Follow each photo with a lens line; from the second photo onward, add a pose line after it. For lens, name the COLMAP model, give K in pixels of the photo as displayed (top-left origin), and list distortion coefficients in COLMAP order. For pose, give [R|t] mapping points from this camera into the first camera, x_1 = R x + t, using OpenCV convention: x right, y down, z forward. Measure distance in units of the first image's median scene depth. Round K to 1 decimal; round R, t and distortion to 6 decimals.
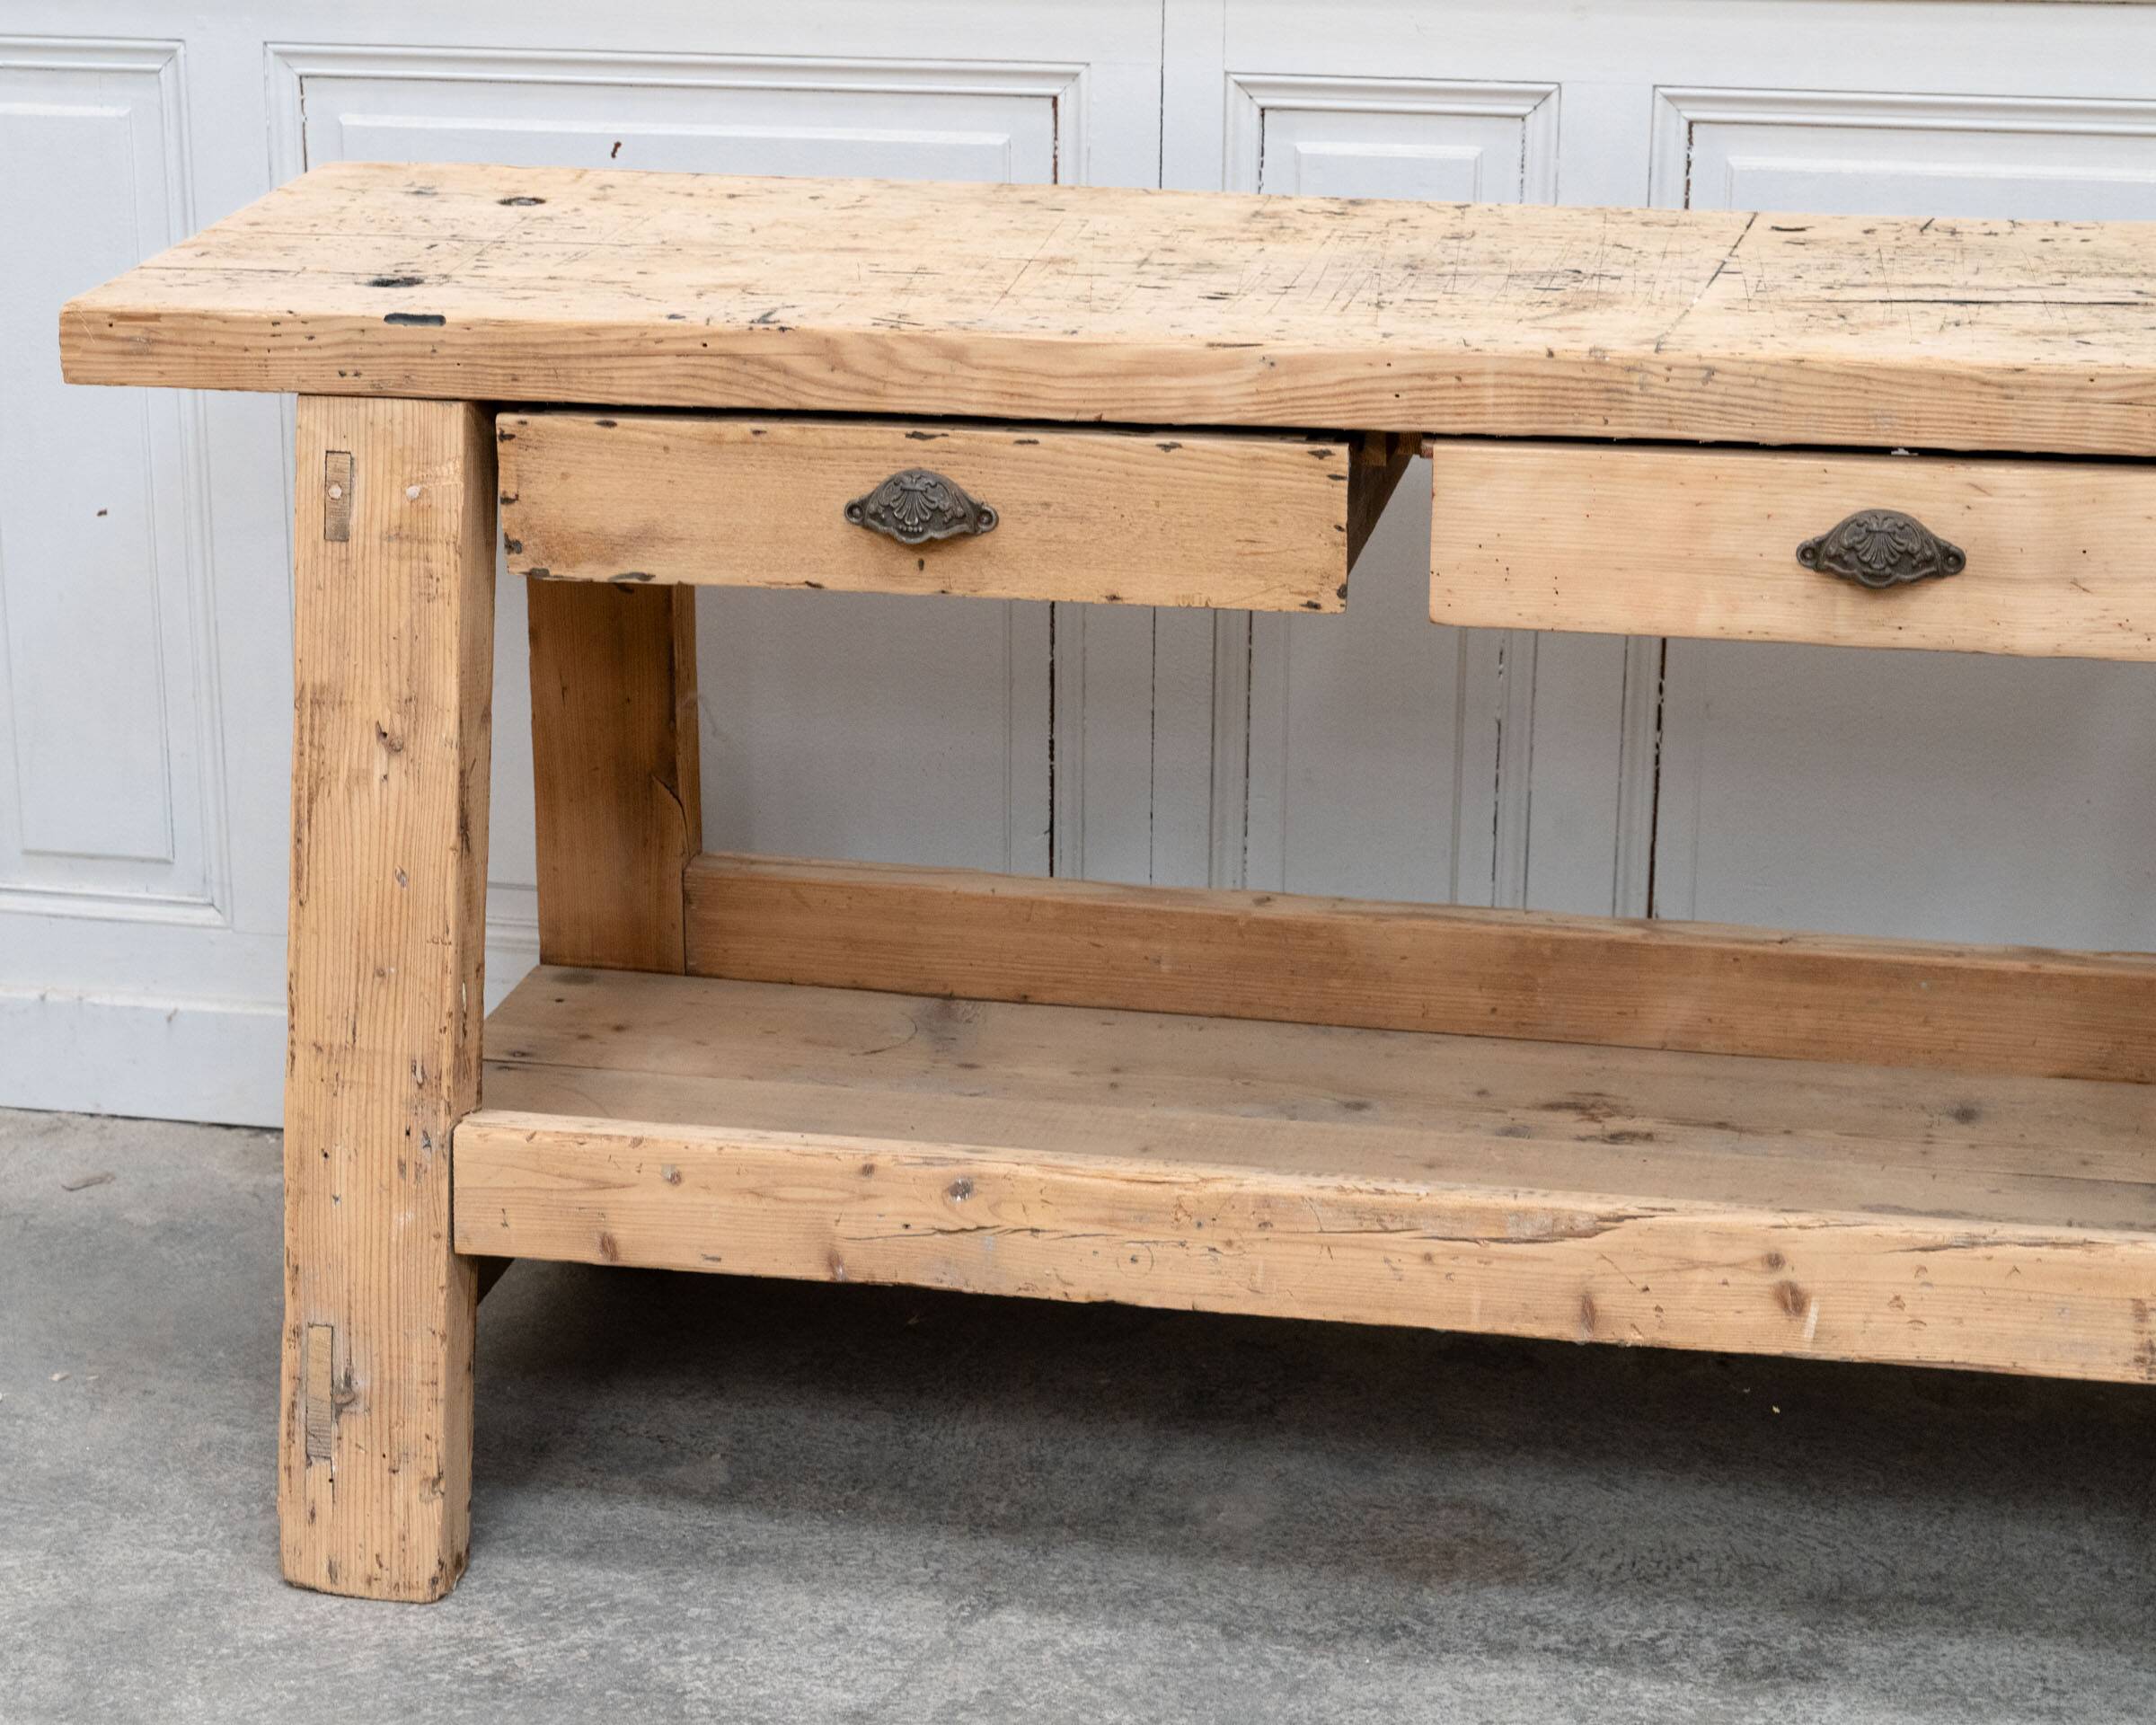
lens RADIAL K [[4407.0, 0, 966.3], [0, 4407.0, 864.9], [0, 0, 1]] dist [0.030755, 0.000000]
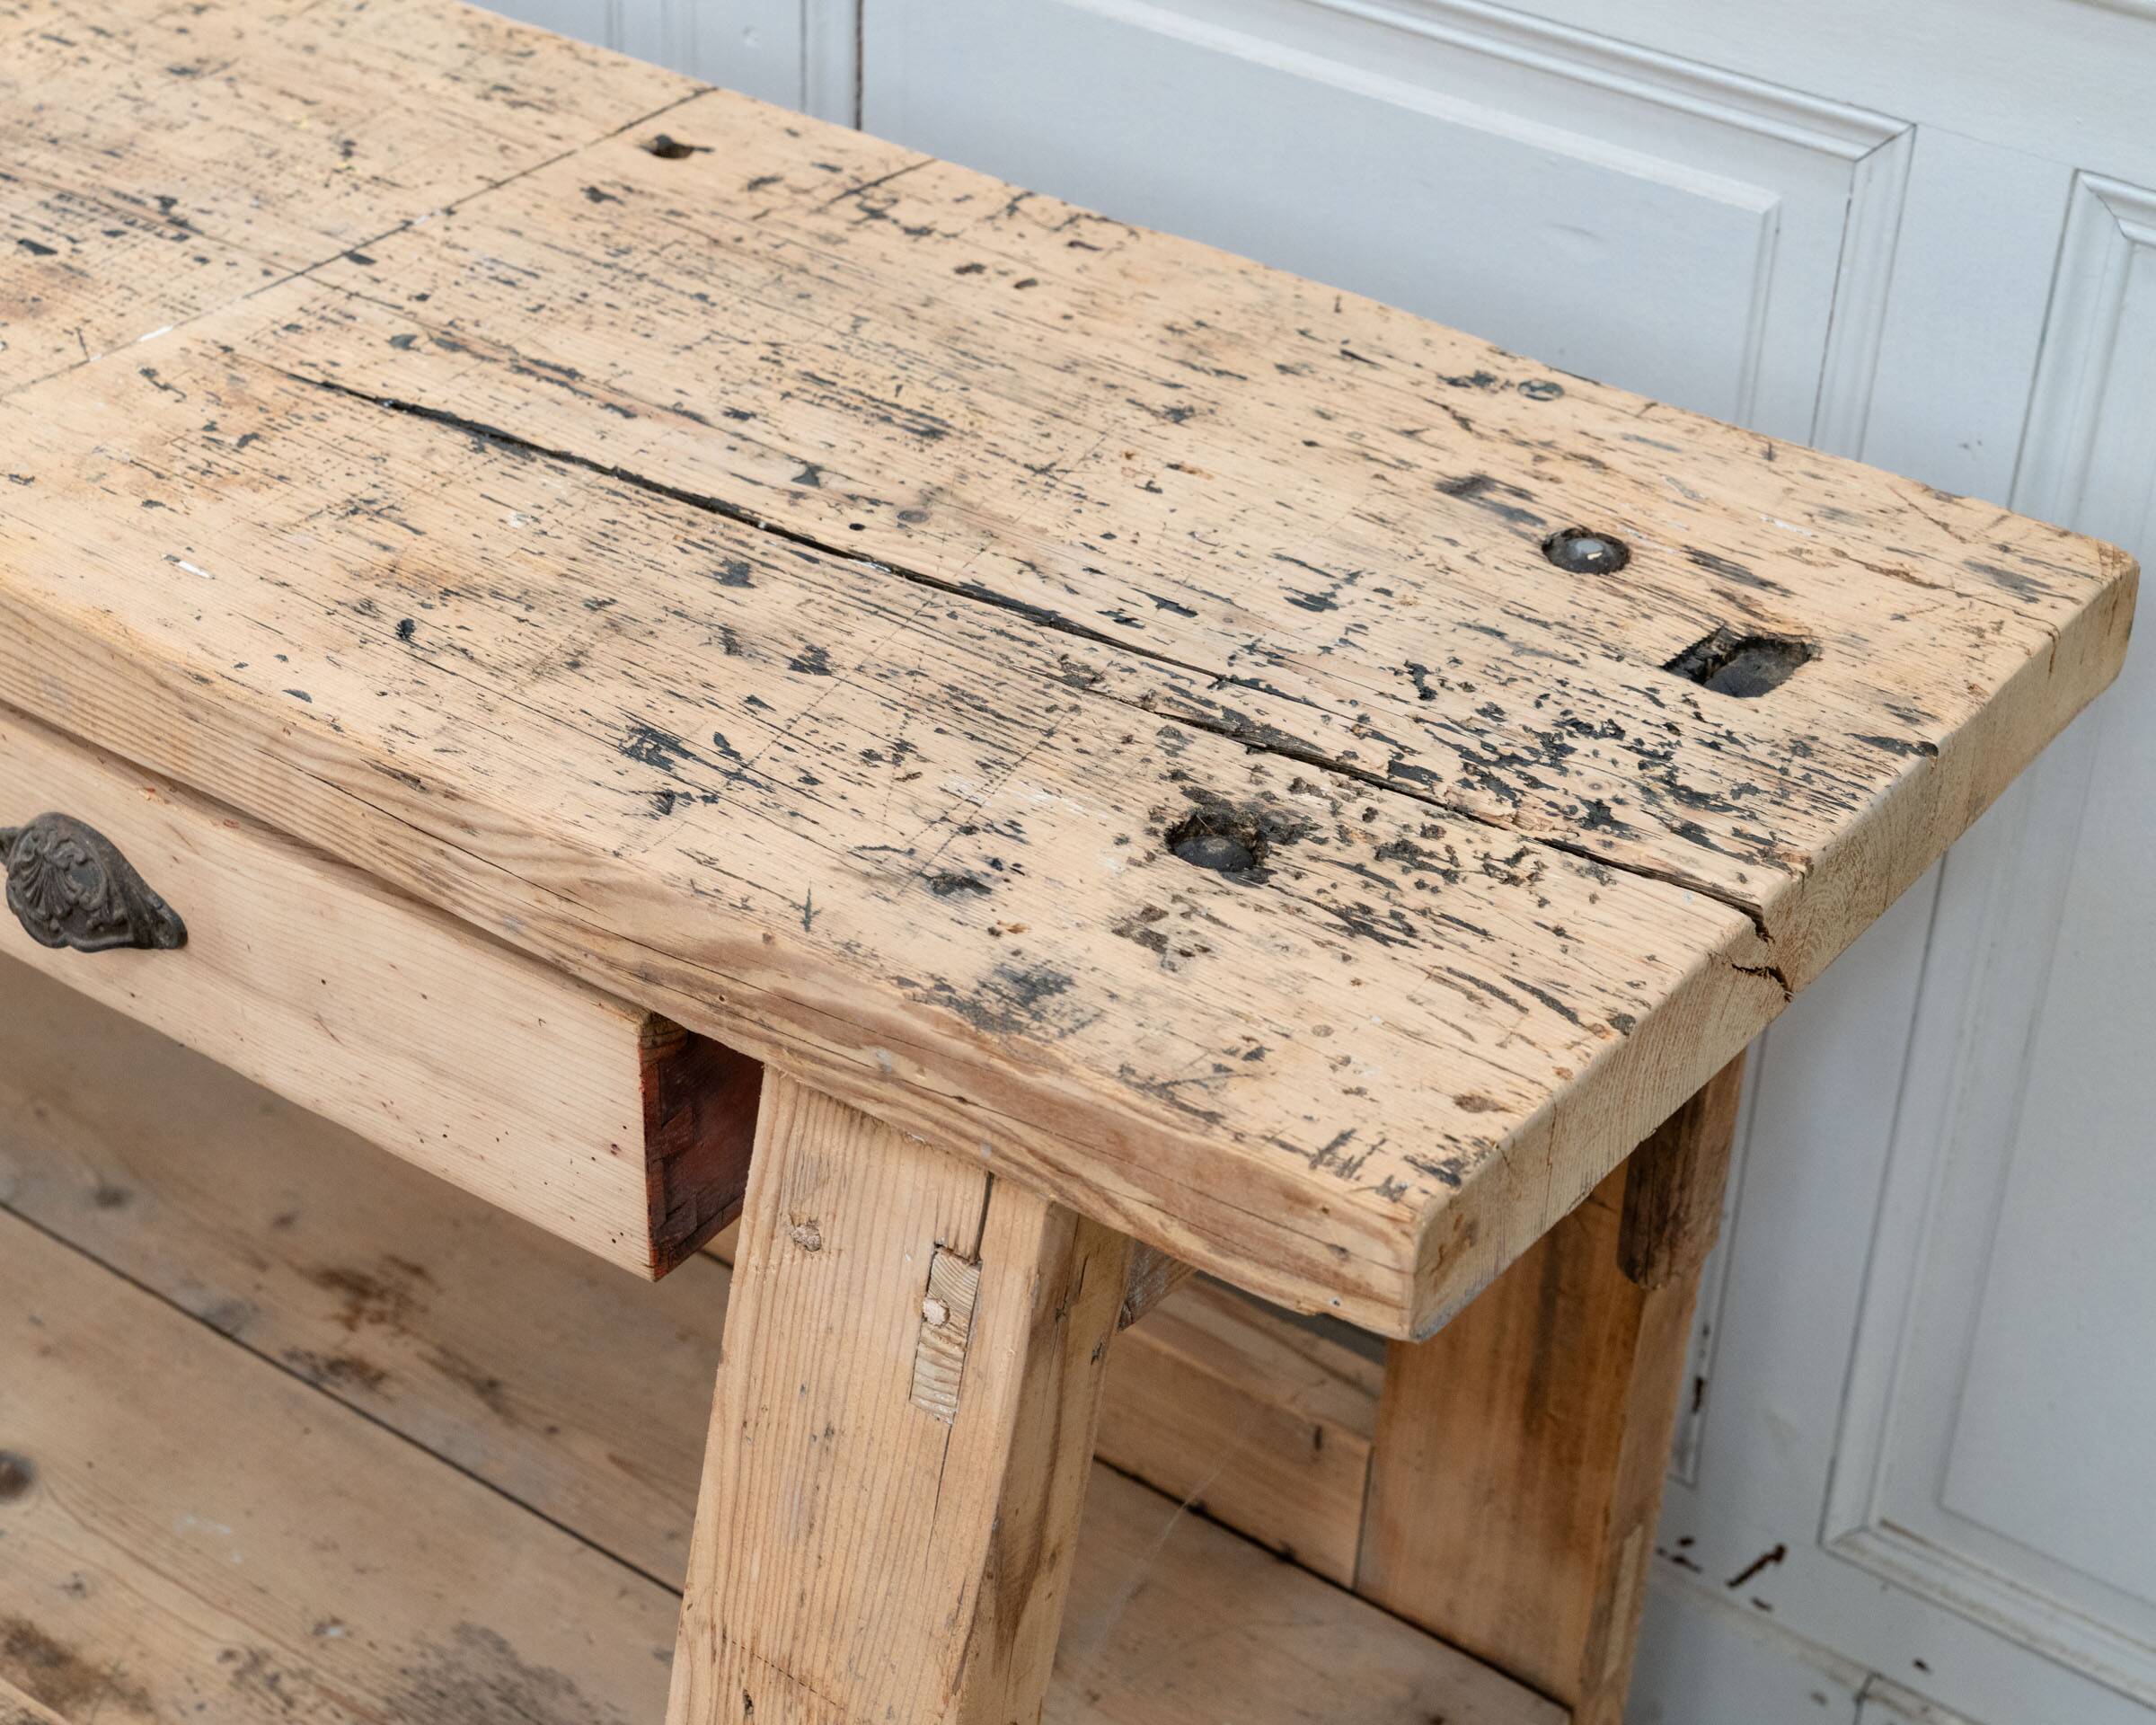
lens RADIAL K [[4070.8, 0, 955.3], [0, 4070.8, 869.0], [0, 0, 1]] dist [0.077543, 0.000000]
pose [[0.910372, 0.249481, -0.330124, 0.466792], [-0.151595, 0.943422, 0.294913, -0.238753], [0.385021, -0.218435, 0.896685, 0.502884]]
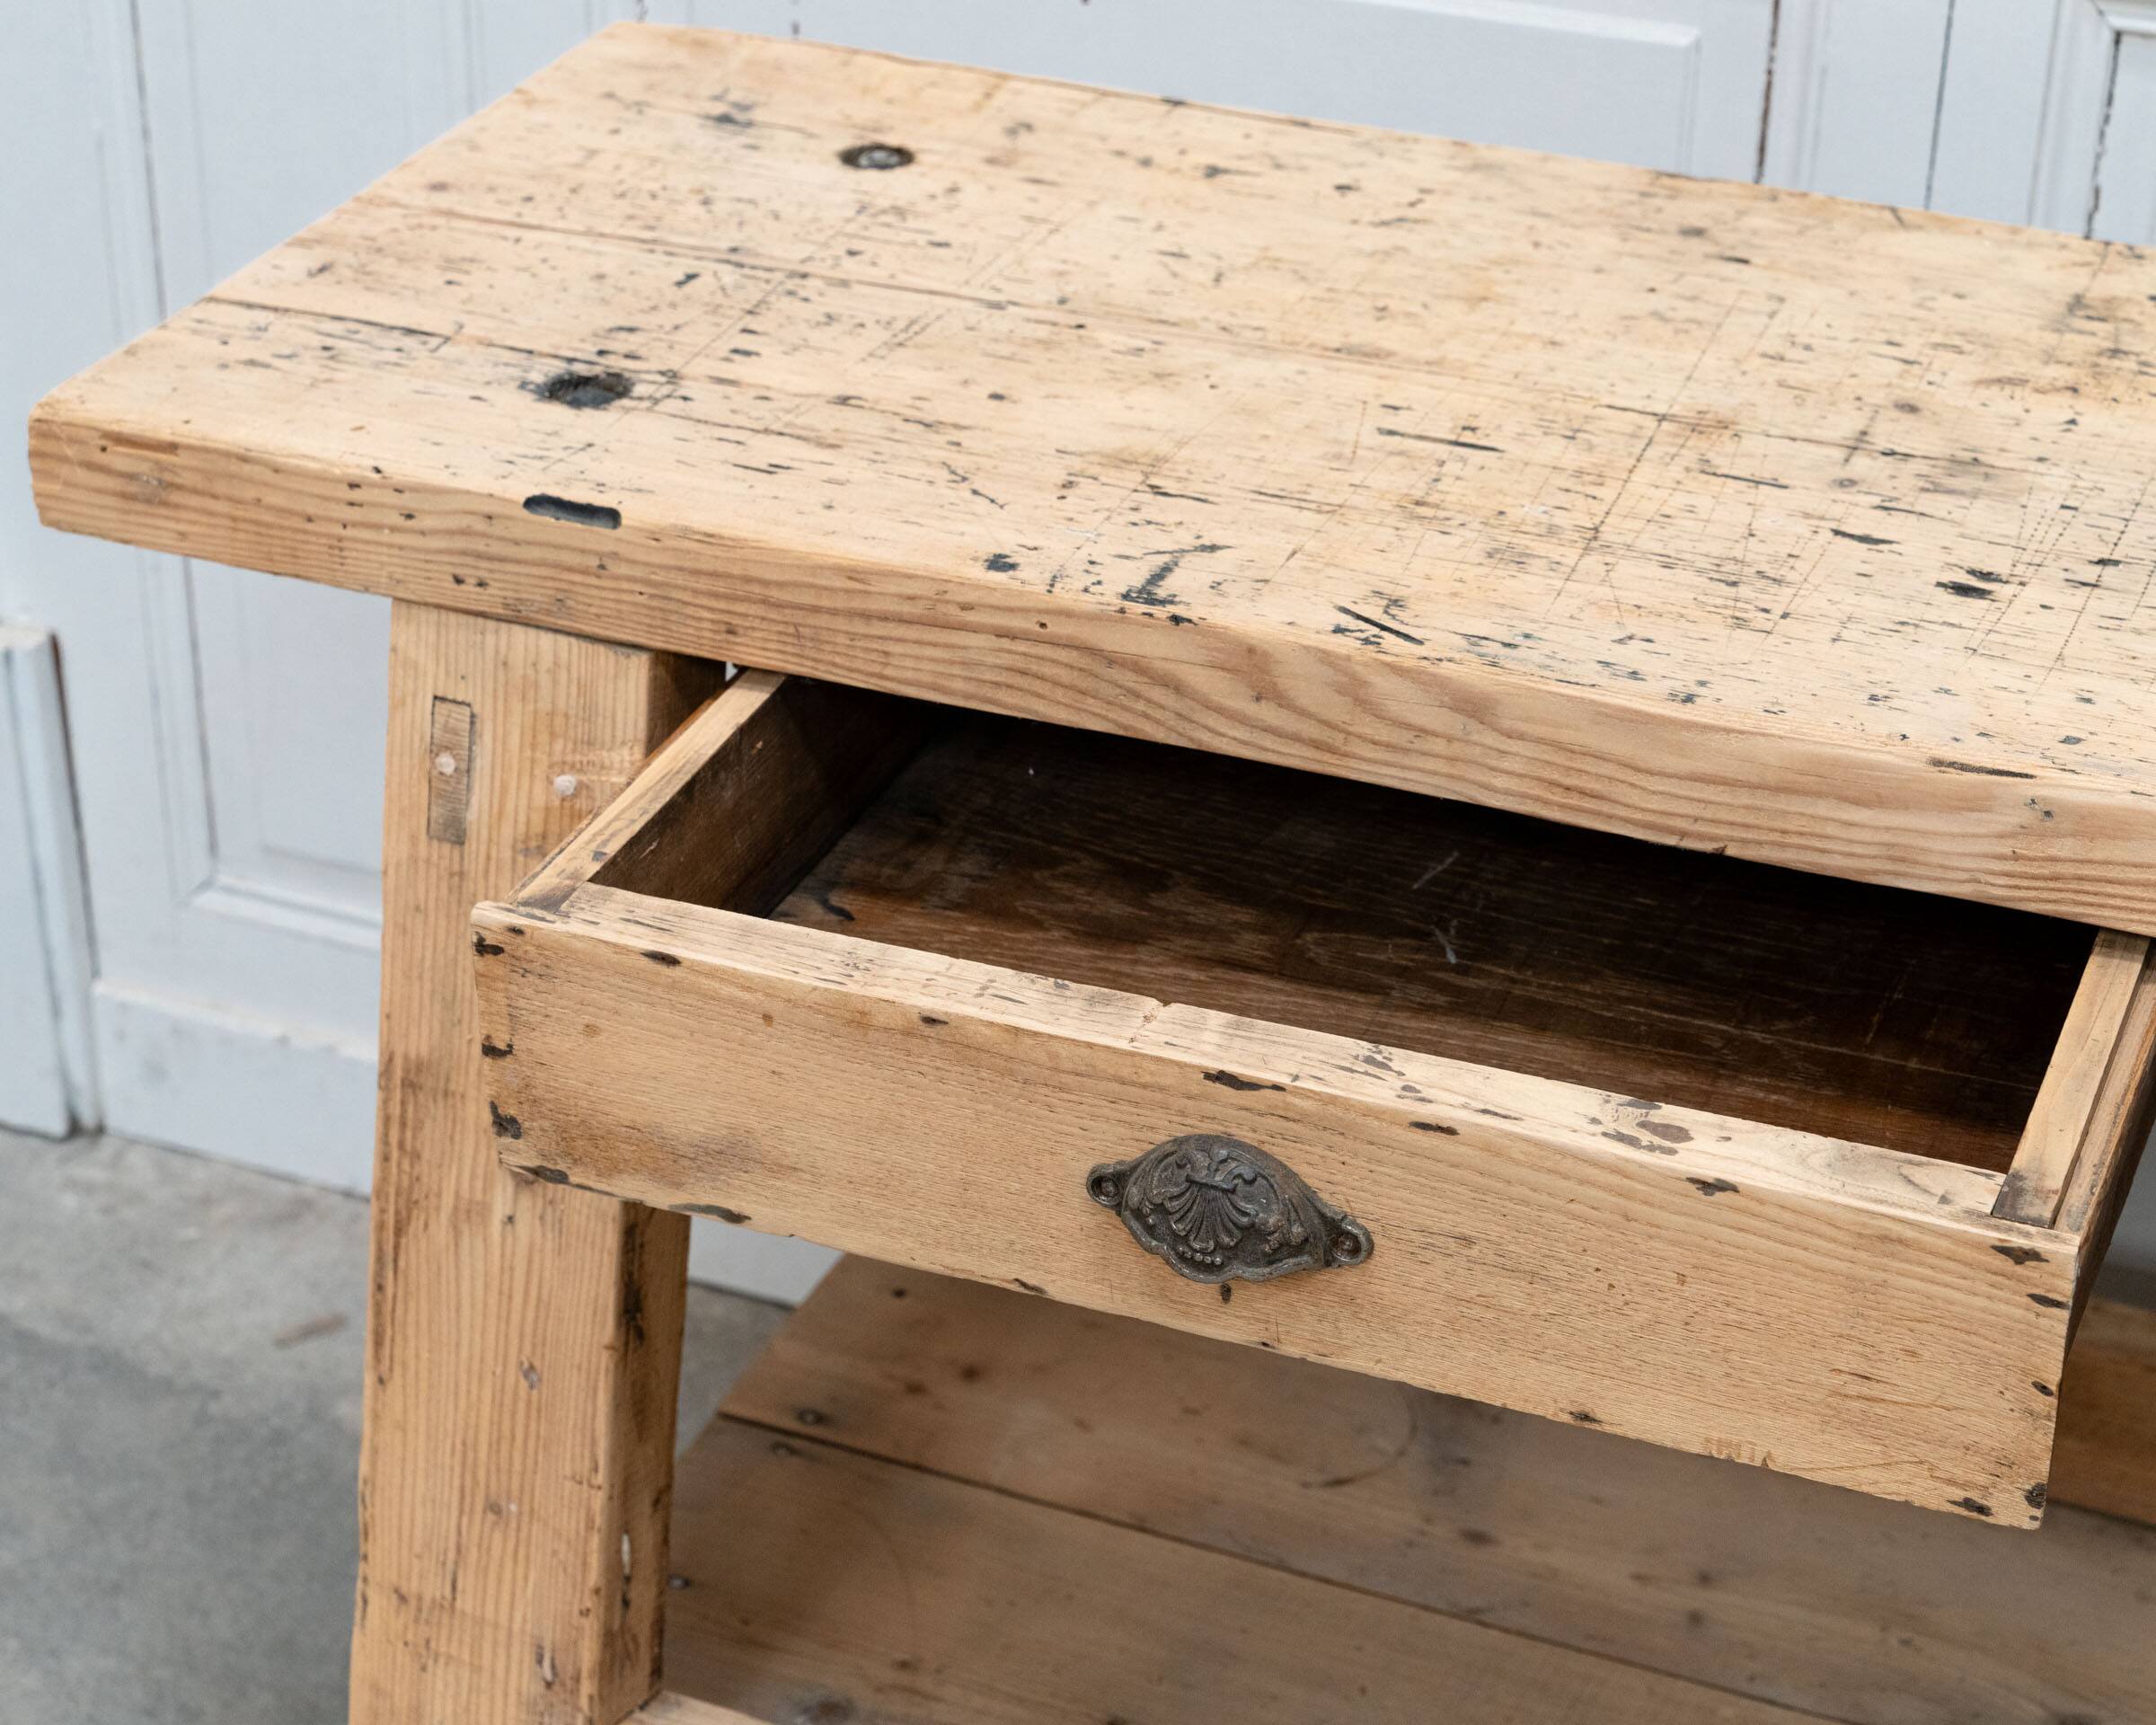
lens RADIAL K [[4278.7, 0, 1063.8], [0, 4278.7, 861.0], [0, 0, 1]] dist [0.017961, 0.000000]
pose [[0.983366, 0.100419, -0.151350, 0.029287], [-0.070634, 0.979104, 0.190699, -0.188519], [0.167337, -0.176836, 0.969911, 0.445827]]
